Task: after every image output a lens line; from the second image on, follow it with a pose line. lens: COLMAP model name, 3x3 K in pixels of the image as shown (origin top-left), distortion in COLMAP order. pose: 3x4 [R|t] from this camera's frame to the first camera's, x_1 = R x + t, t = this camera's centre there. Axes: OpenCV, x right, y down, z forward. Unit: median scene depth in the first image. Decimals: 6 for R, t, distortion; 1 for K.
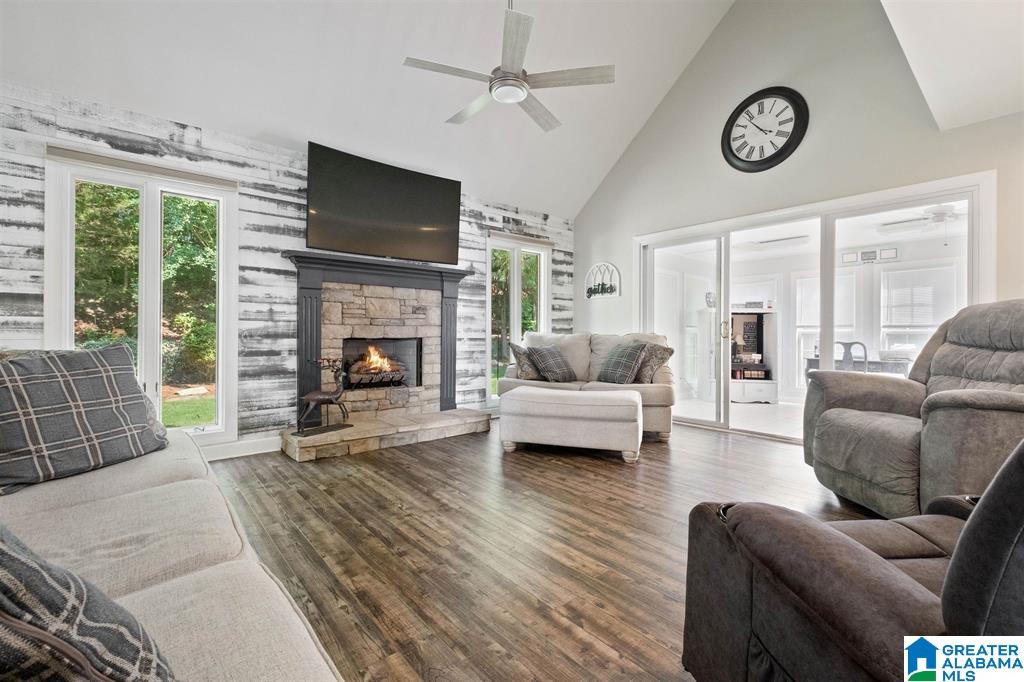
lens RADIAL K [[448.9, 0, 512.6], [0, 448.9, 334.4], [0, 0, 1]] dist [0.001509, -0.004951]
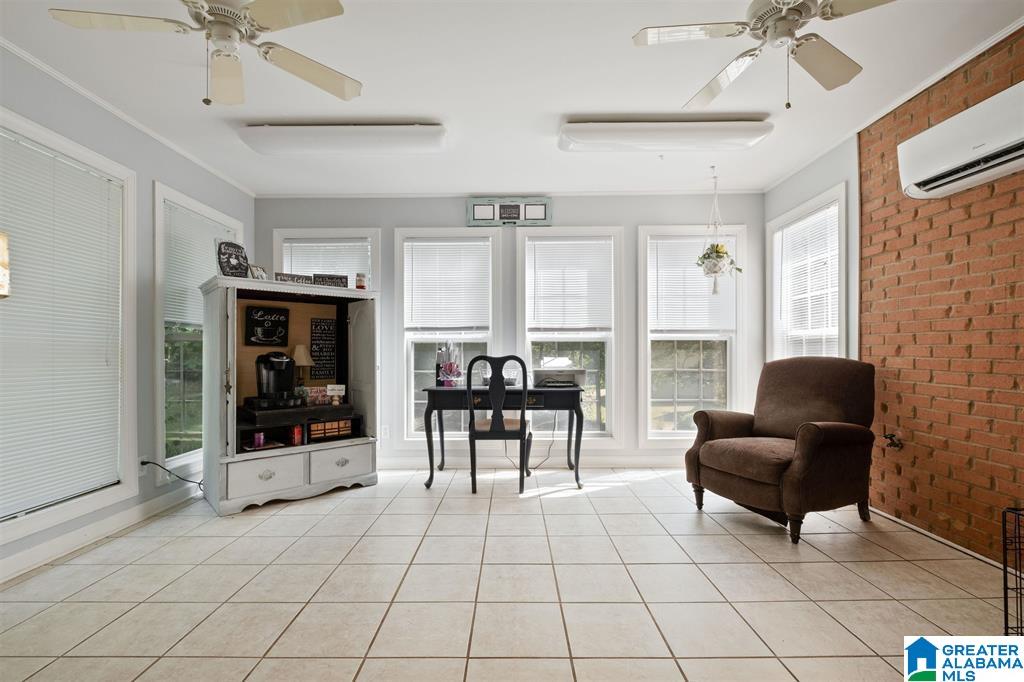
lens RADIAL K [[448.9, 0, 513.6], [0, 448.9, 349.9], [0, 0, 1]] dist [0.001509, -0.004951]
pose [[0.651655, -0.010681, 0.758440, 0.332844], [0.008785, 0.999940, 0.006534, 0.006000], [-0.758464, 0.002405, 0.651710, 0.594921]]
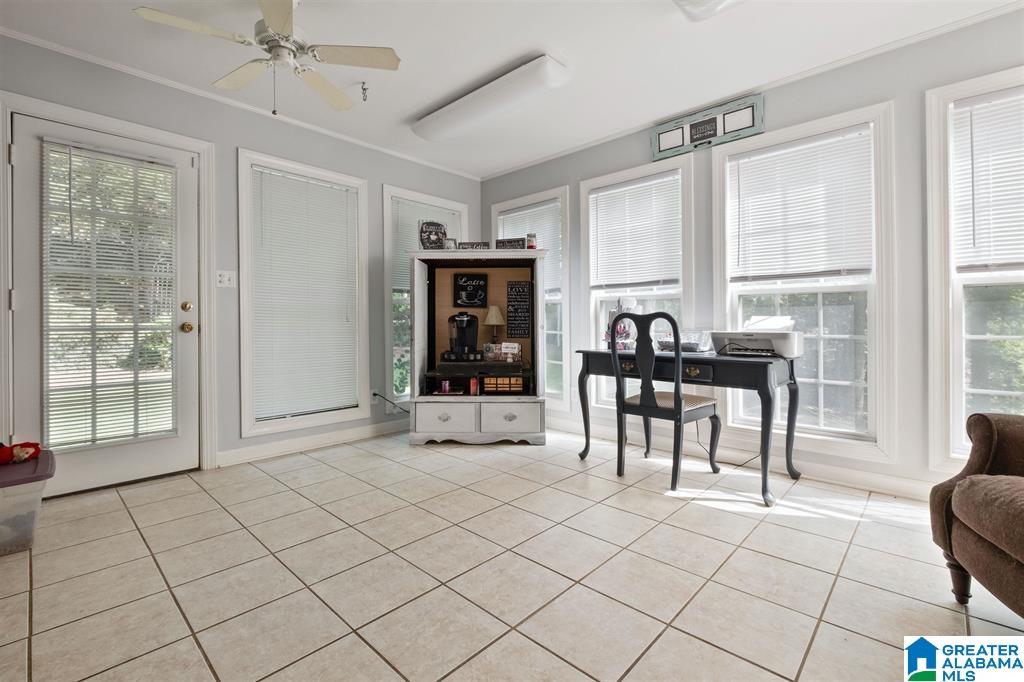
lens RADIAL K [[448.9, 0, 515.2], [0, 448.9, 320.3], [0, 0, 1]] dist [0.001509, -0.004951]
pose [[0.993278, -0.017105, 0.114482, 0.533971], [0.017059, 0.999854, 0.001378, 0.019701], [-0.114489, 0.000584, 0.993424, 0.547401]]
